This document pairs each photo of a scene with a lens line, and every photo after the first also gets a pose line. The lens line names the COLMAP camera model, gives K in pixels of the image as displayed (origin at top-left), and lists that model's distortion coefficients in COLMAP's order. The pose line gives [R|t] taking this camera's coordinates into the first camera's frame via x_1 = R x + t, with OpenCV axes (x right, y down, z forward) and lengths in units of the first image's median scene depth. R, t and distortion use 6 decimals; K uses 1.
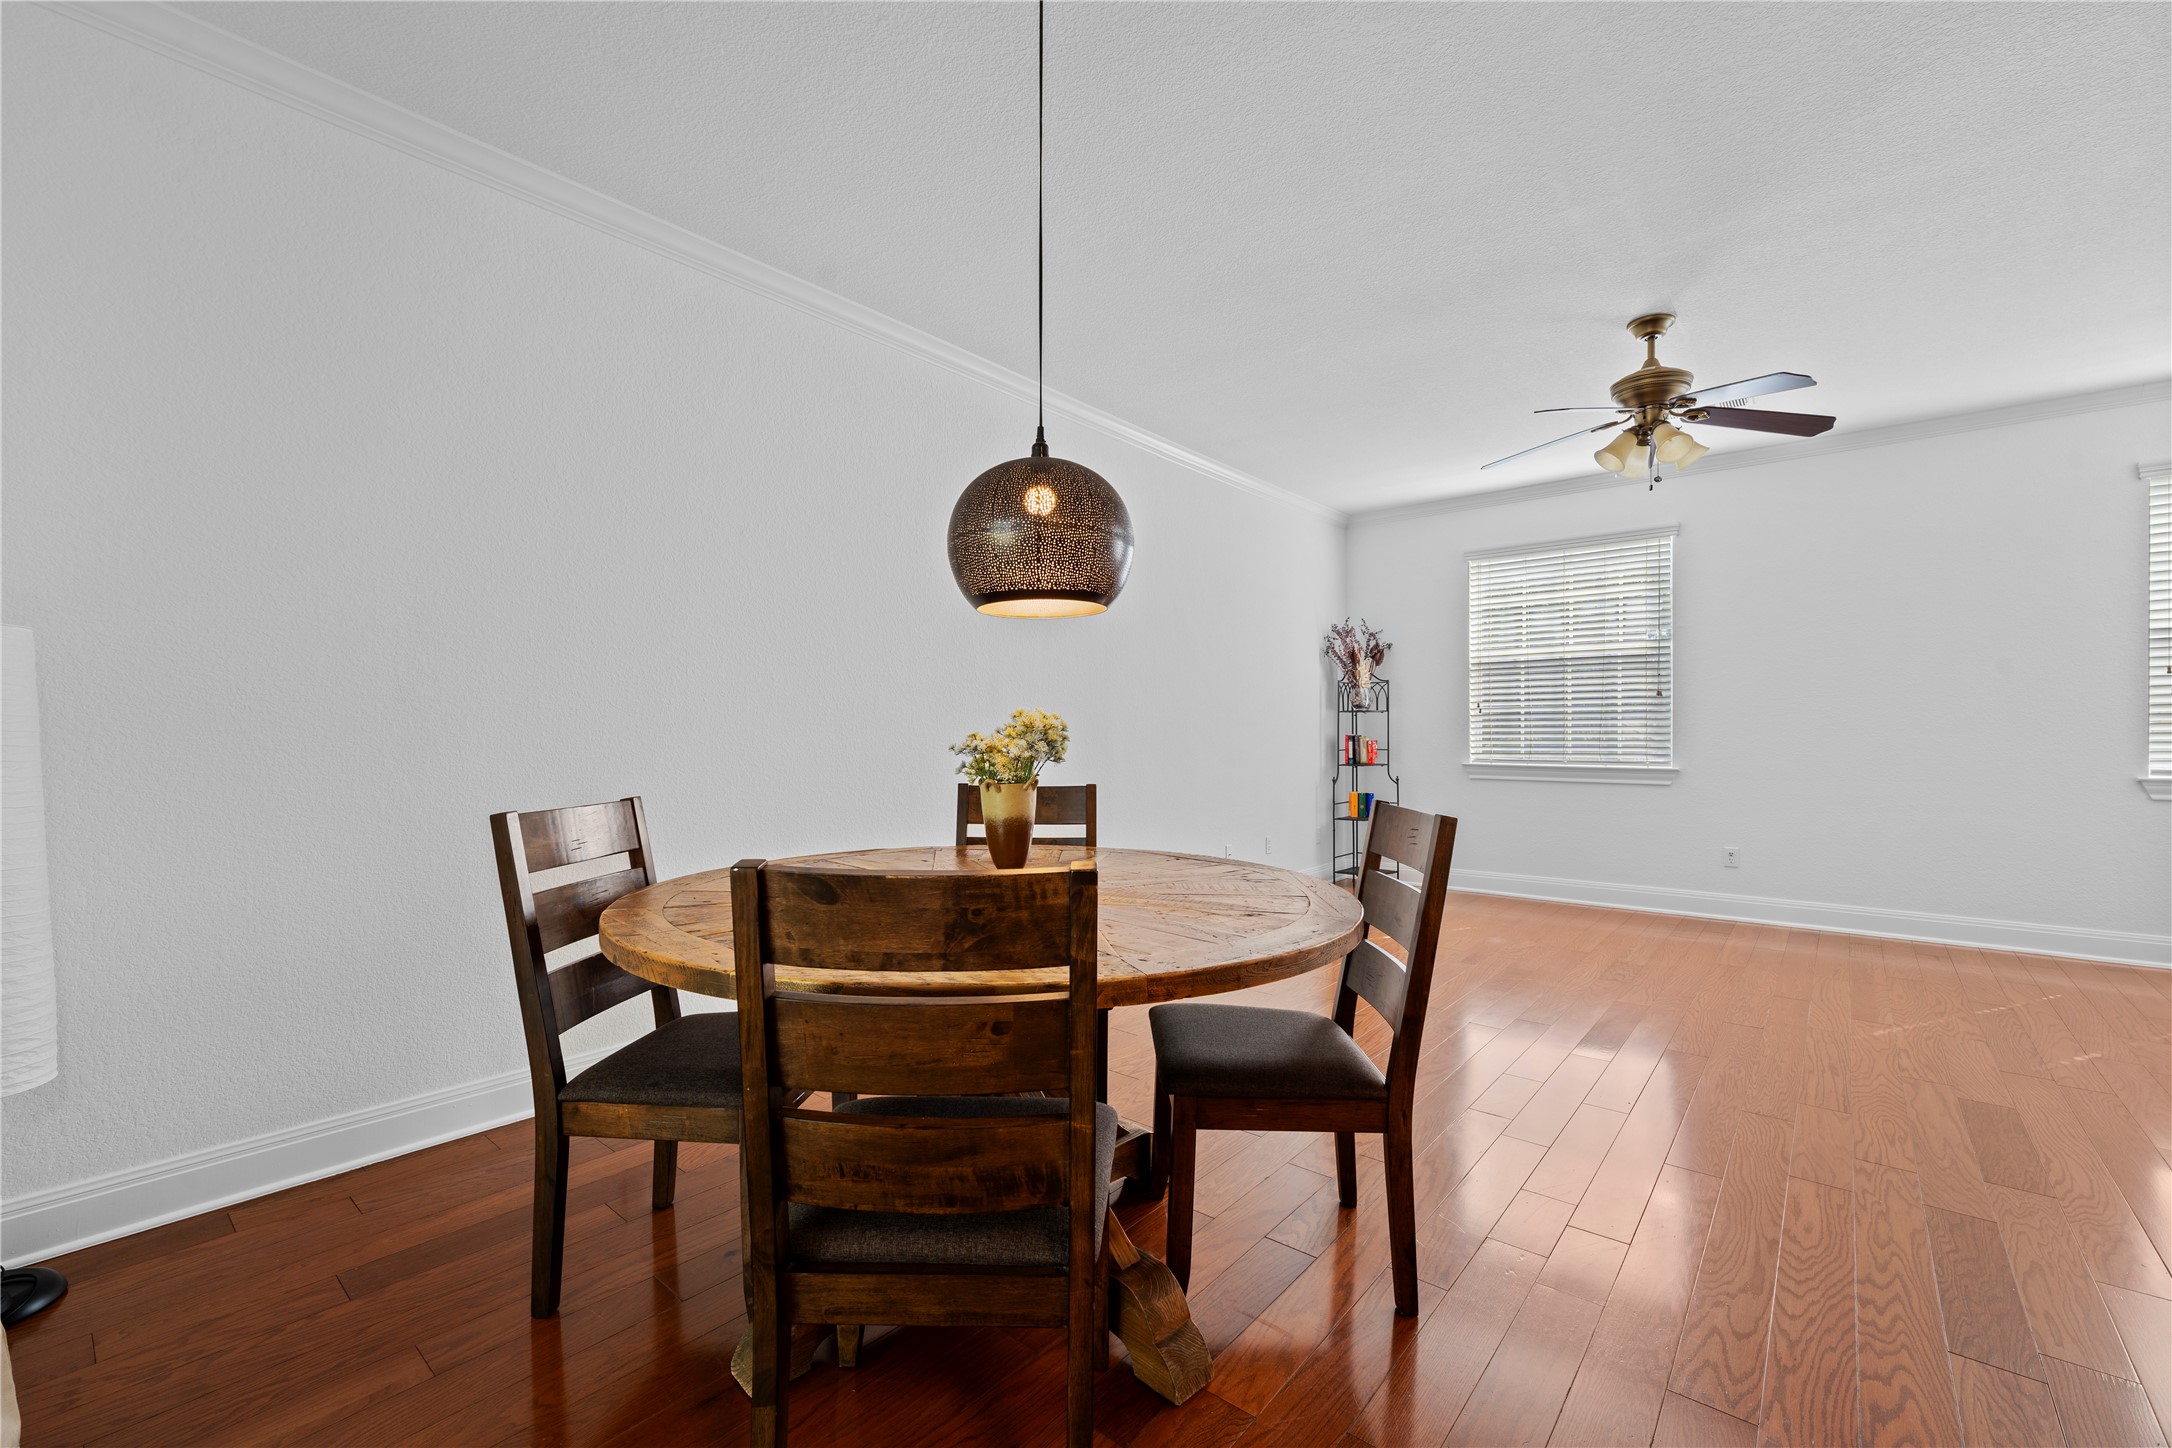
lens RADIAL K [[893.3, 0, 1093.2], [0, 893.3, 736.3], [0, 0, 1]] dist [0.003732, -0.000252]
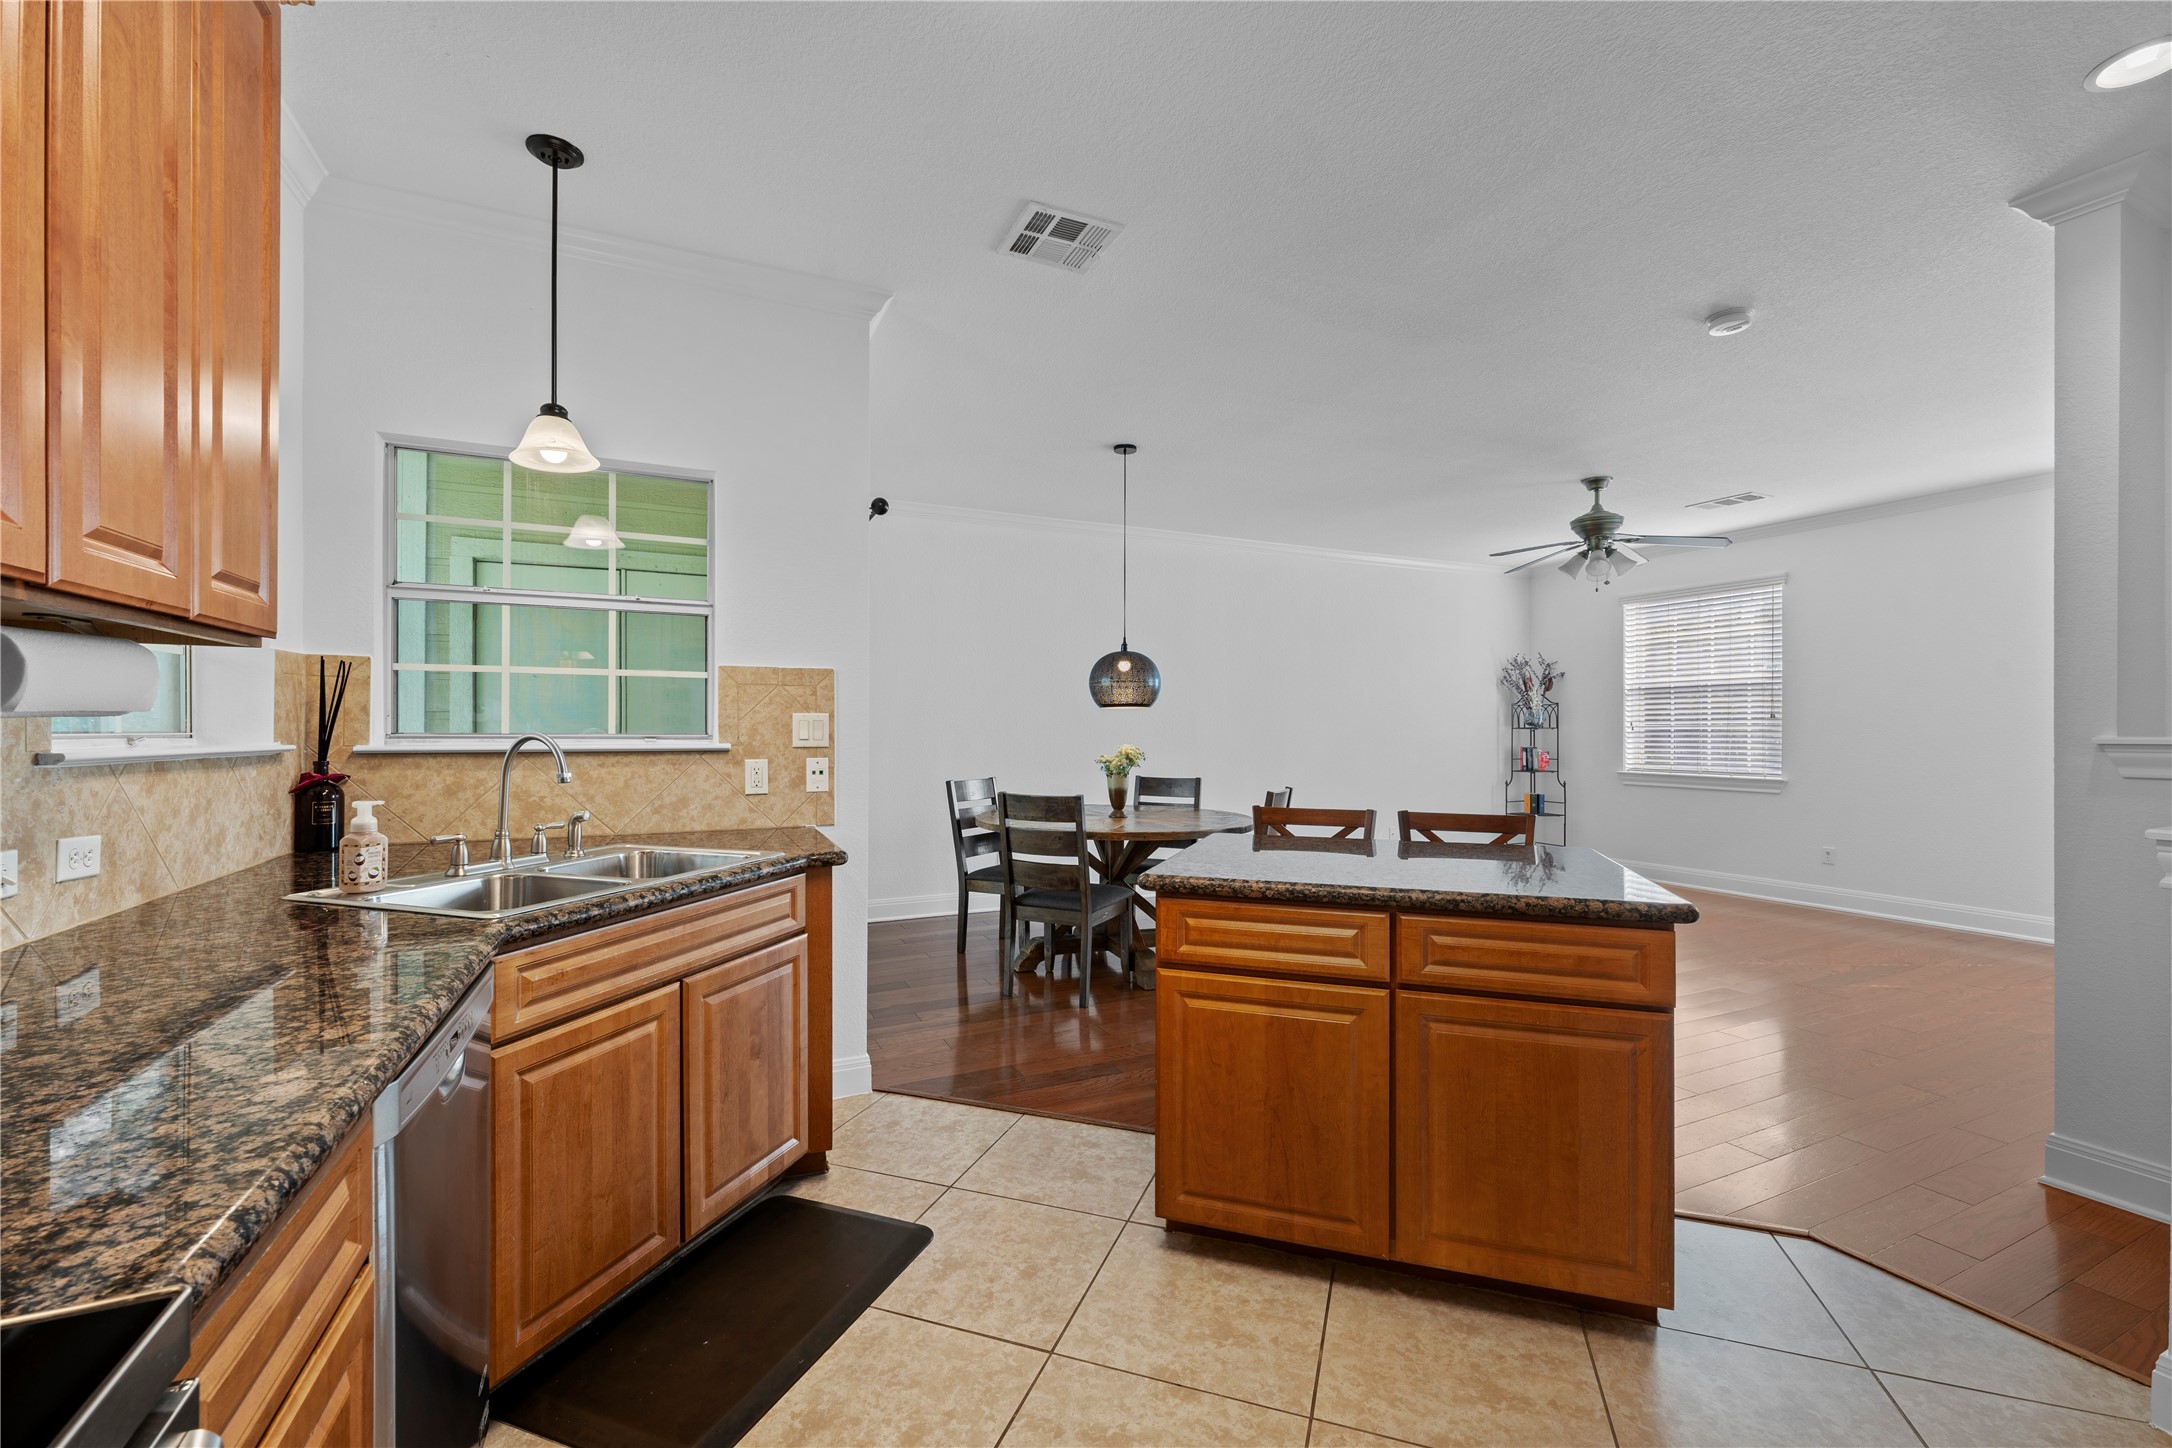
lens RADIAL K [[889.9, 0, 1086.0], [0, 889.9, 724.0], [0, 0, 1]] dist [-0.000712, -0.000188]
pose [[0.907747, -0.000259, -0.419518, 0.471305], [-0.003749, 0.999955, -0.008728, -0.037571], [0.419502, 0.009496, 0.907705, -0.710623]]
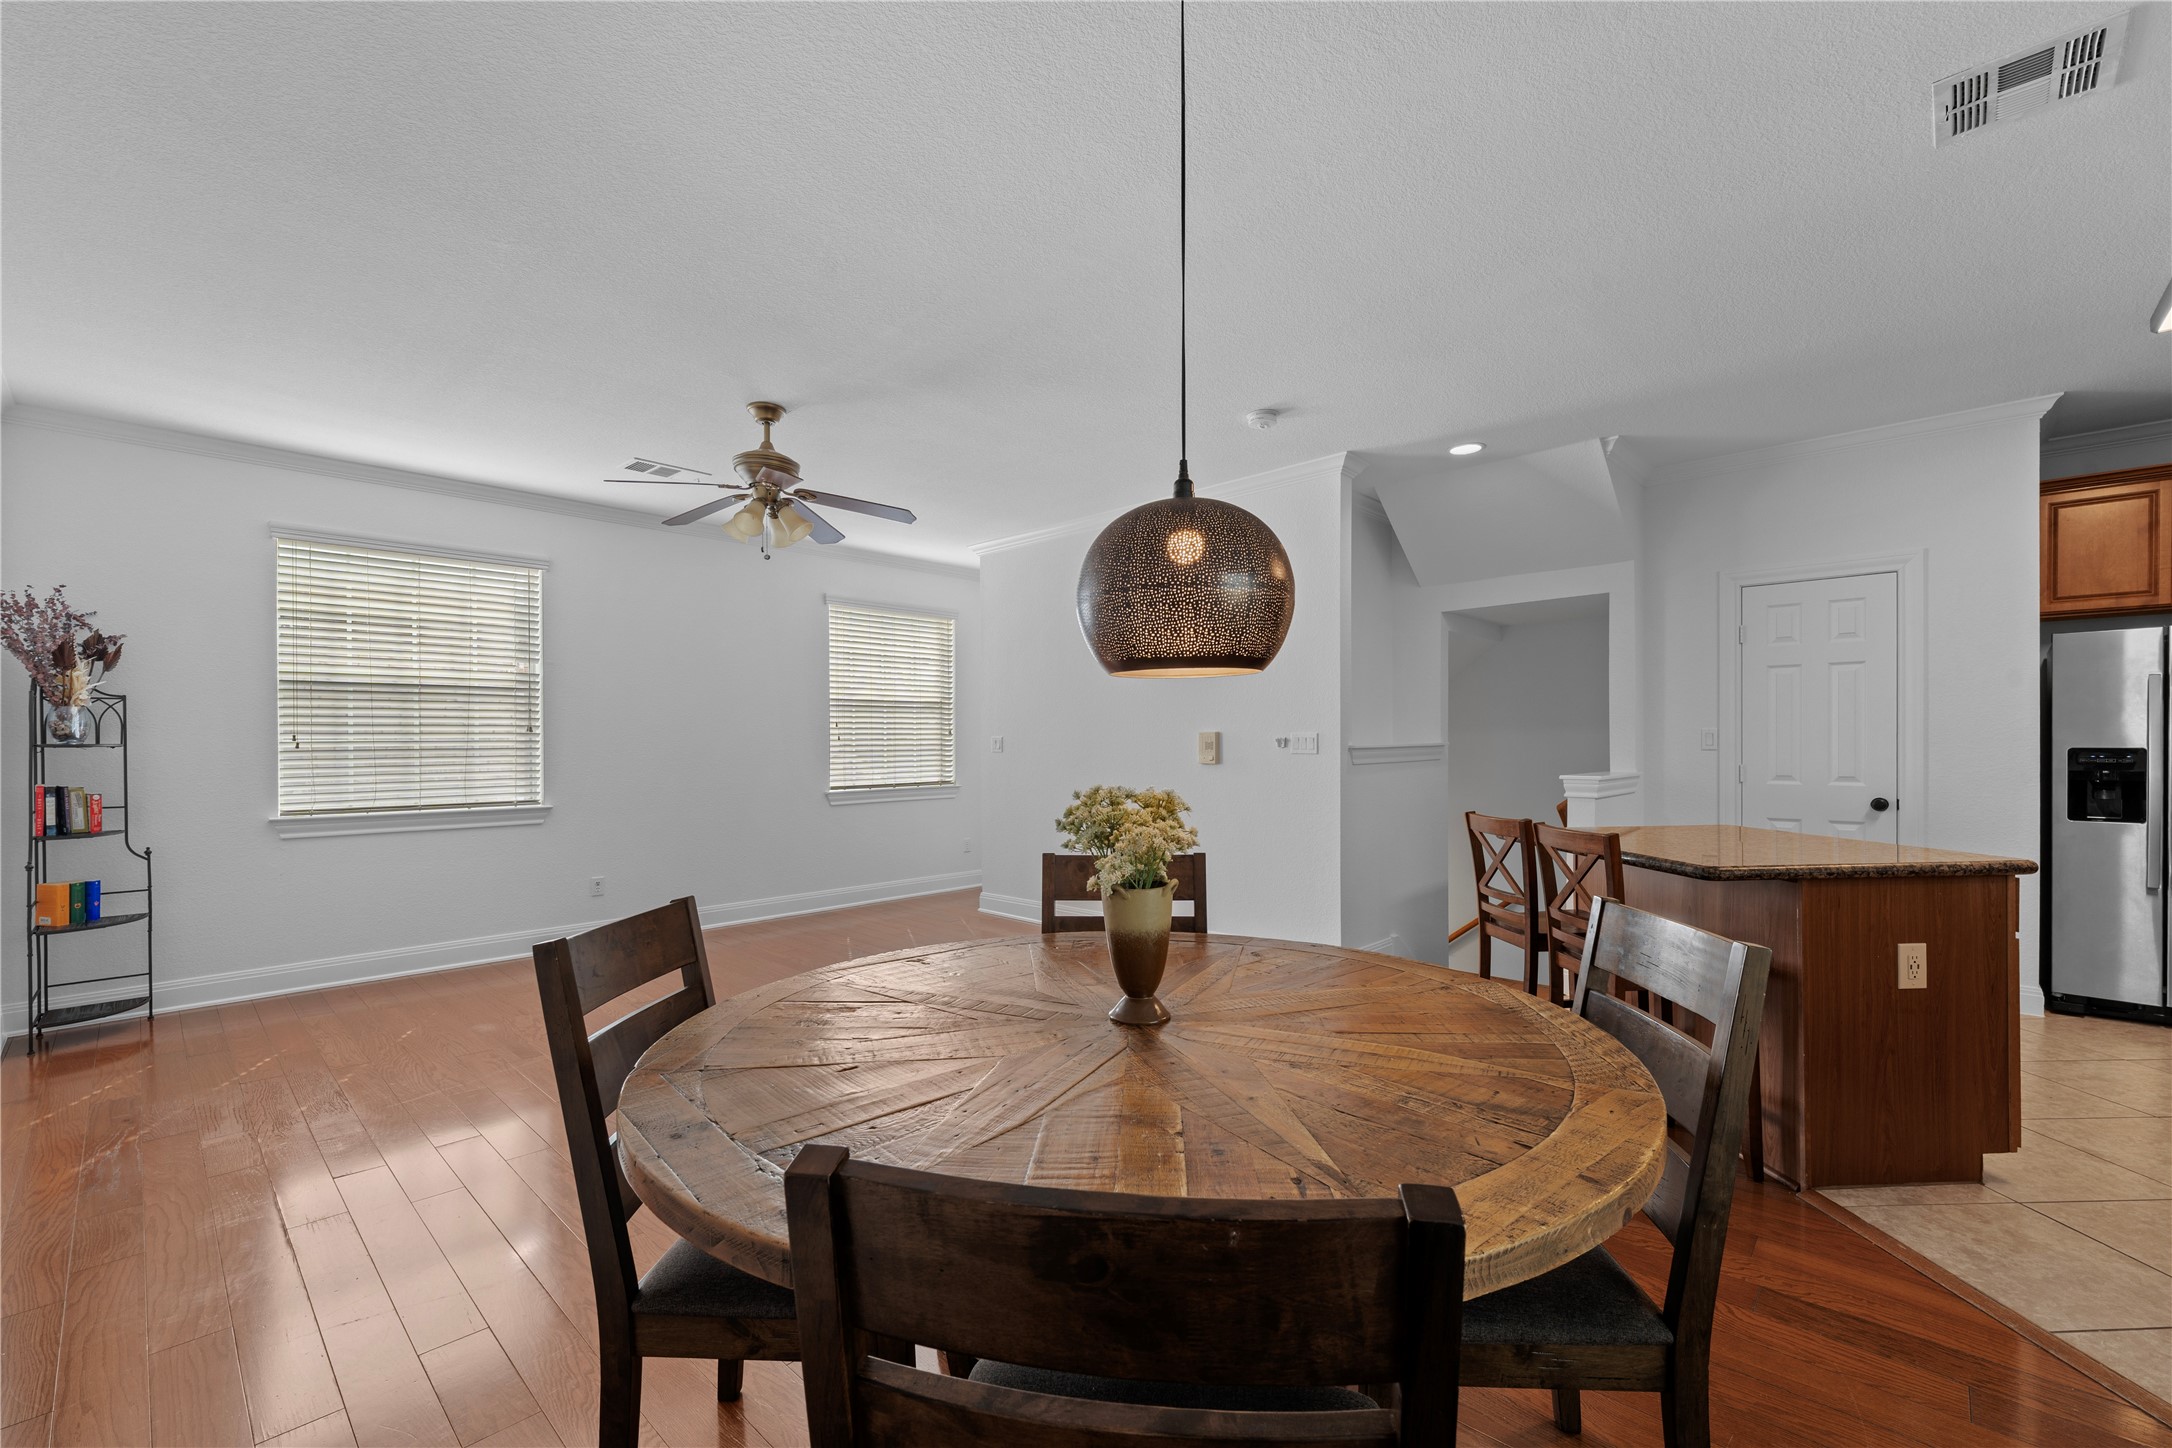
lens RADIAL K [[899.1, 0, 1086.3], [0, 899.1, 735.2], [0, 0, 1]] dist [0.010509, -0.006877]
pose [[0.072197, 0.010783, 0.997332, -0.464260], [0.009763, 0.999886, -0.011517, -0.039421], [-0.997343, 0.010568, 0.072083, 0.526097]]
